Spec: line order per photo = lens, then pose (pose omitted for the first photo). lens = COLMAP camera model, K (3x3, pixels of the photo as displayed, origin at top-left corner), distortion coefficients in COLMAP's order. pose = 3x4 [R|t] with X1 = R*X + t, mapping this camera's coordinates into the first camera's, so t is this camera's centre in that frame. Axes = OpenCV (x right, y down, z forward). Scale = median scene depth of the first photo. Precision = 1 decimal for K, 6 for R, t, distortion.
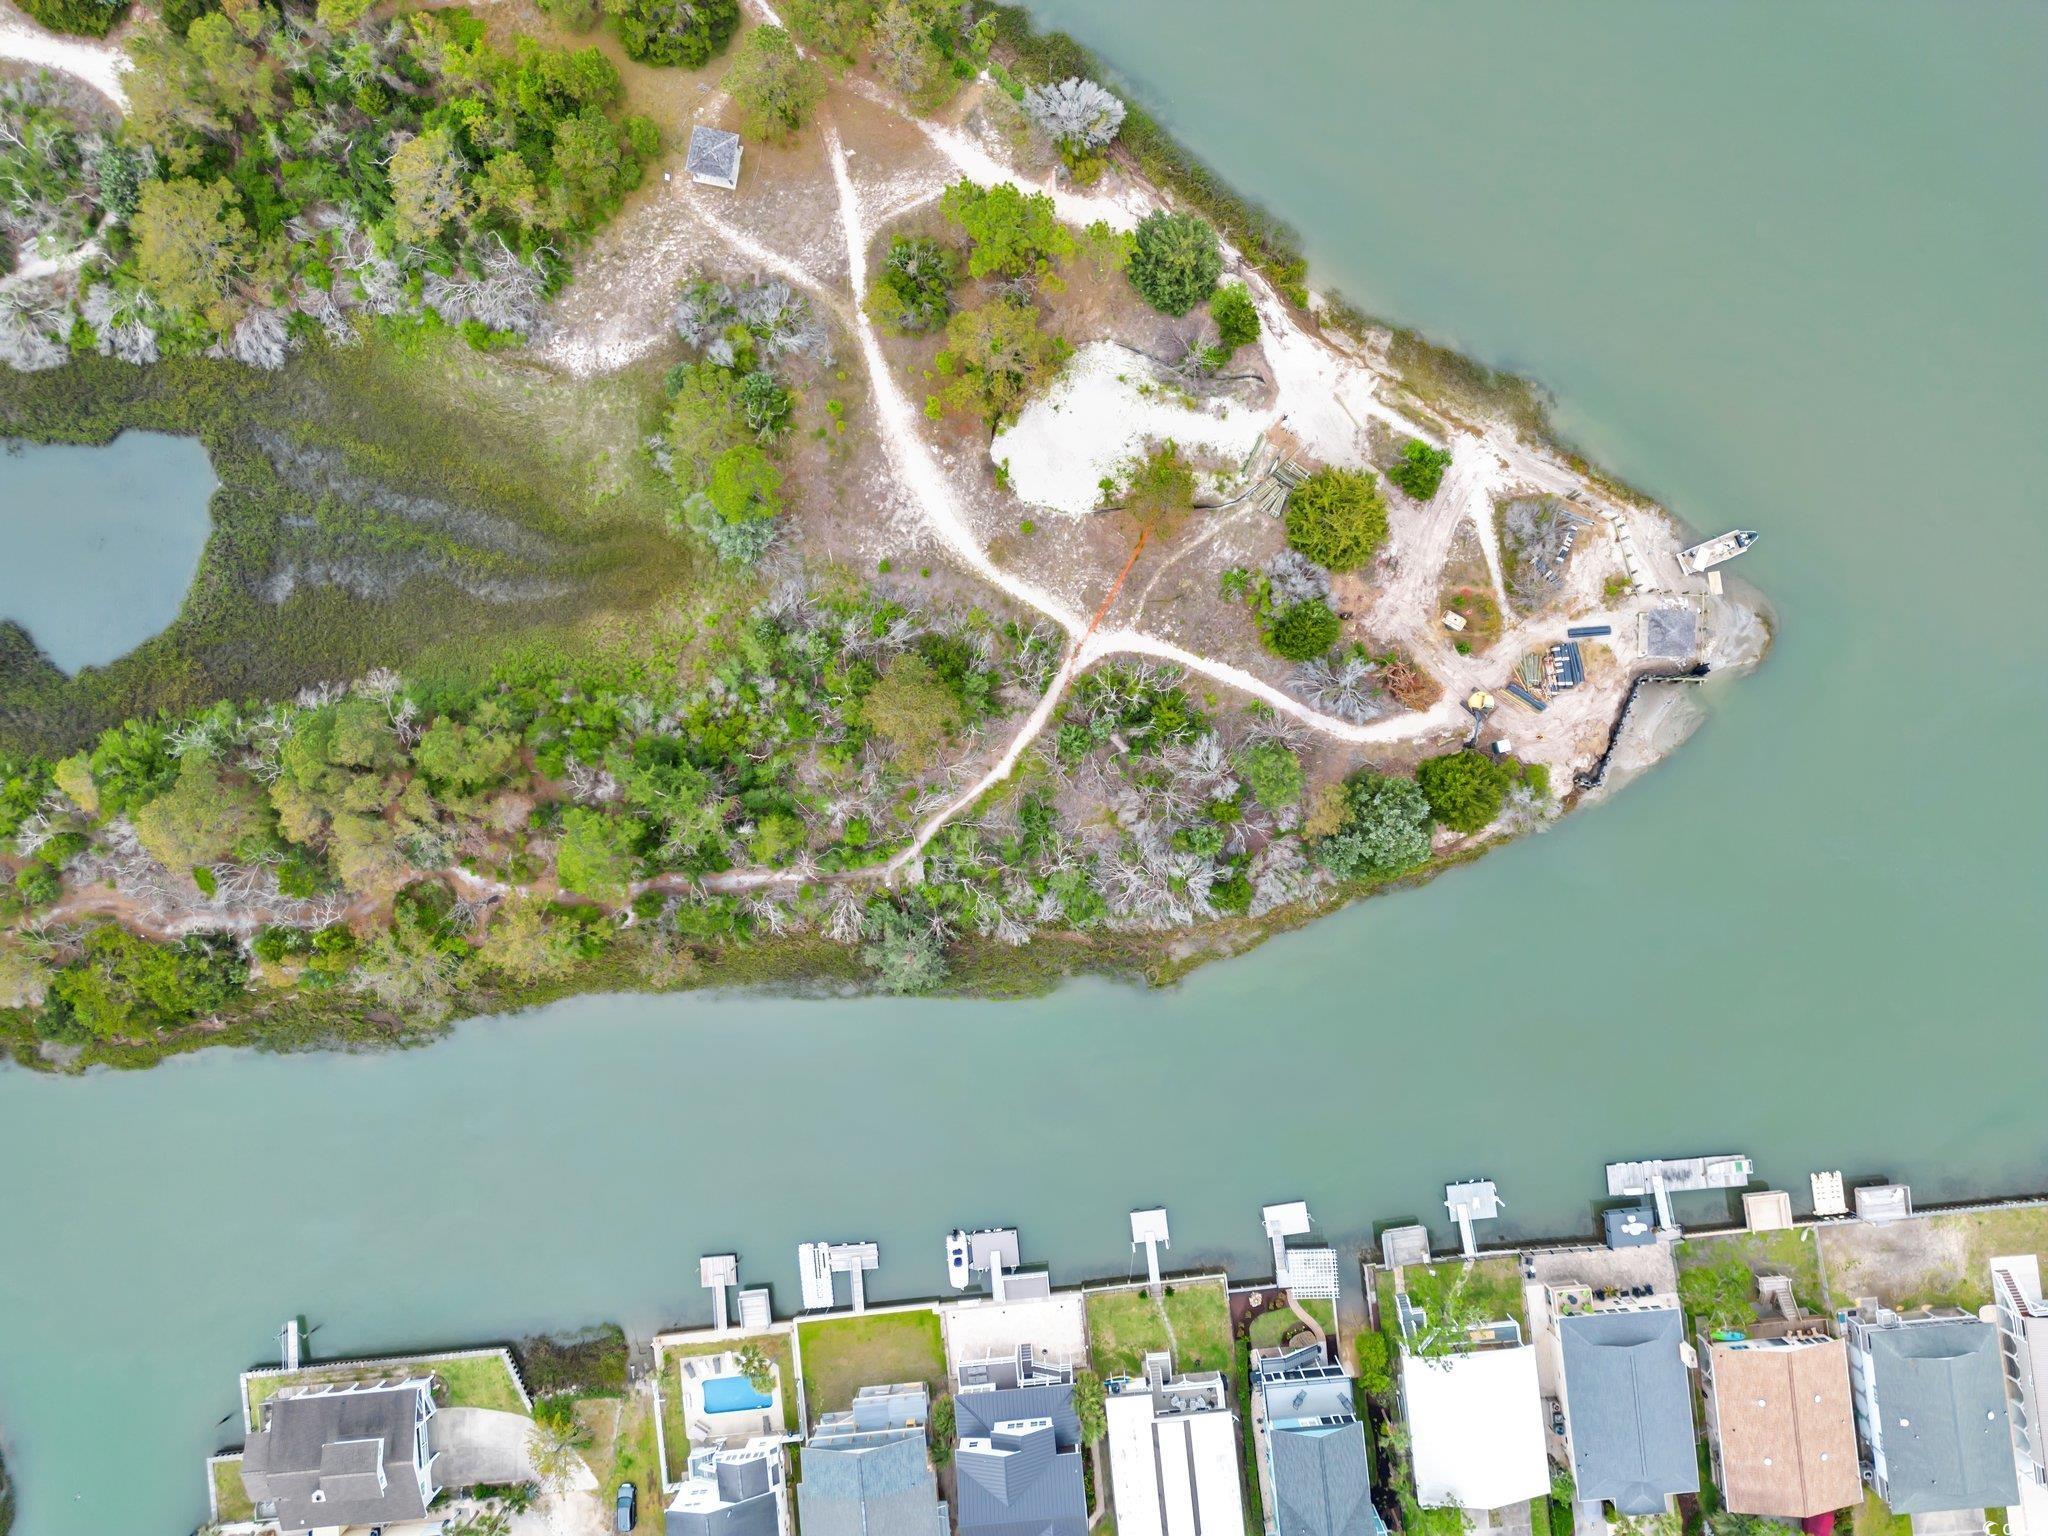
lens RADIAL K [[1427.2, 0, 1037.2], [0, 1427.2, 768.7], [0, 0, 1]] dist [0.086741, -0.089119]
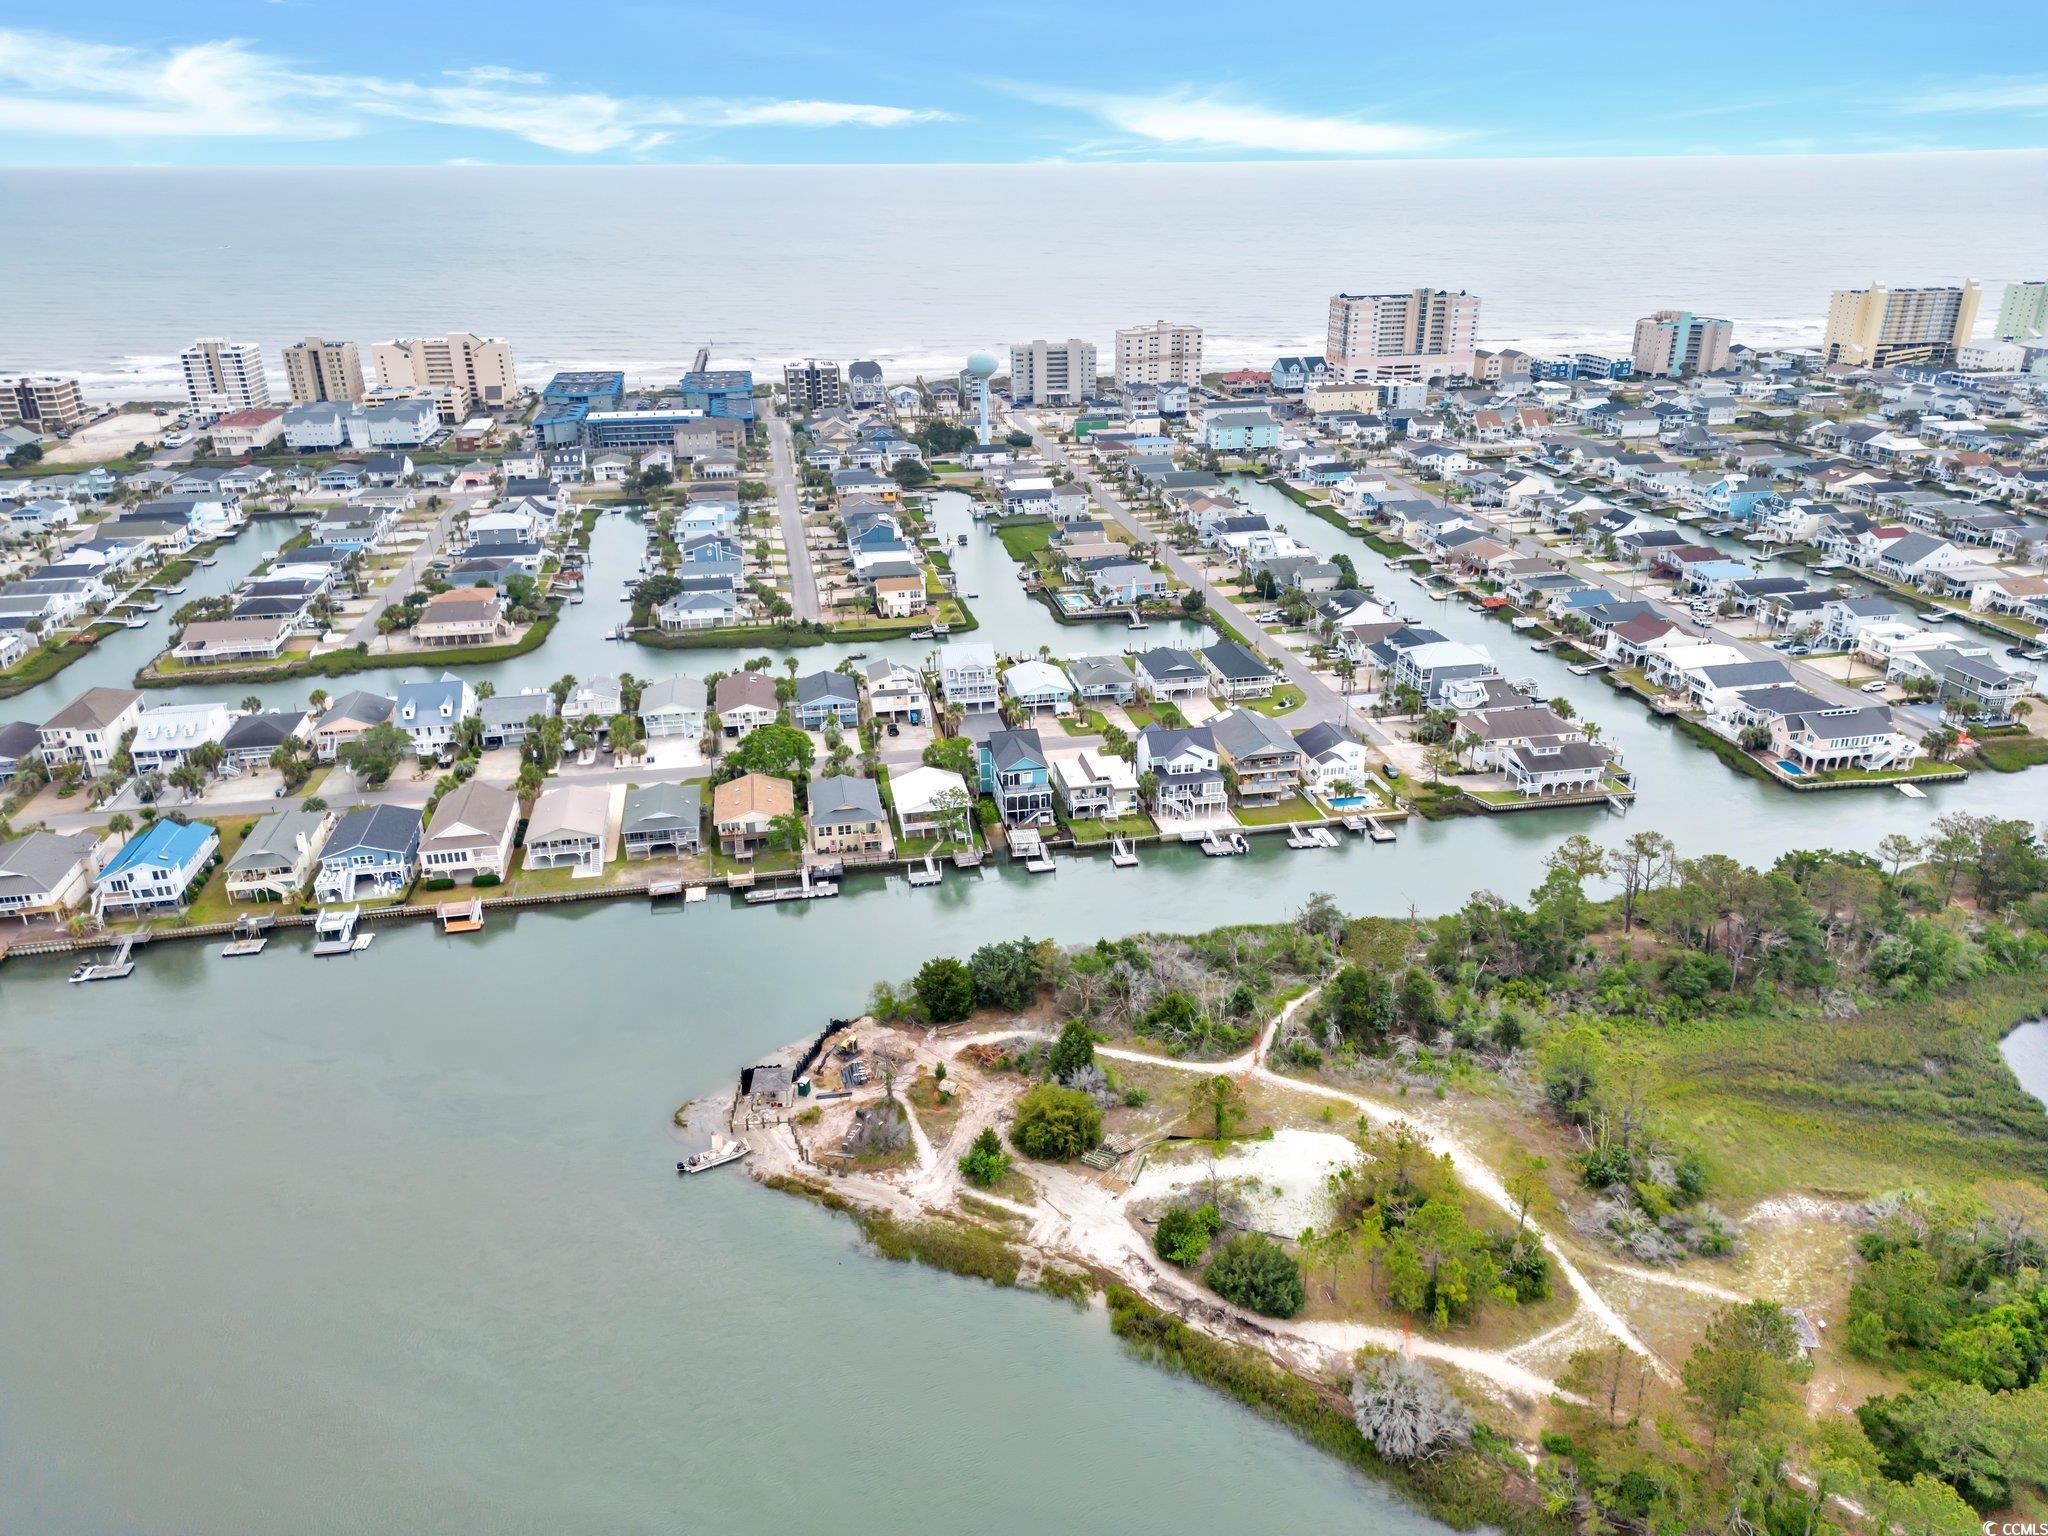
lens RADIAL K [[1427.2, 0, 1037.2], [0, 1427.2, 768.7], [0, 0, 1]] dist [0.086741, -0.089119]
pose [[-0.995176, 0.062229, -0.075846, 0.288254], [-0.093442, -0.365651, 0.926050, -1.093803], [0.029894, 0.928669, 0.369702, 0.321761]]
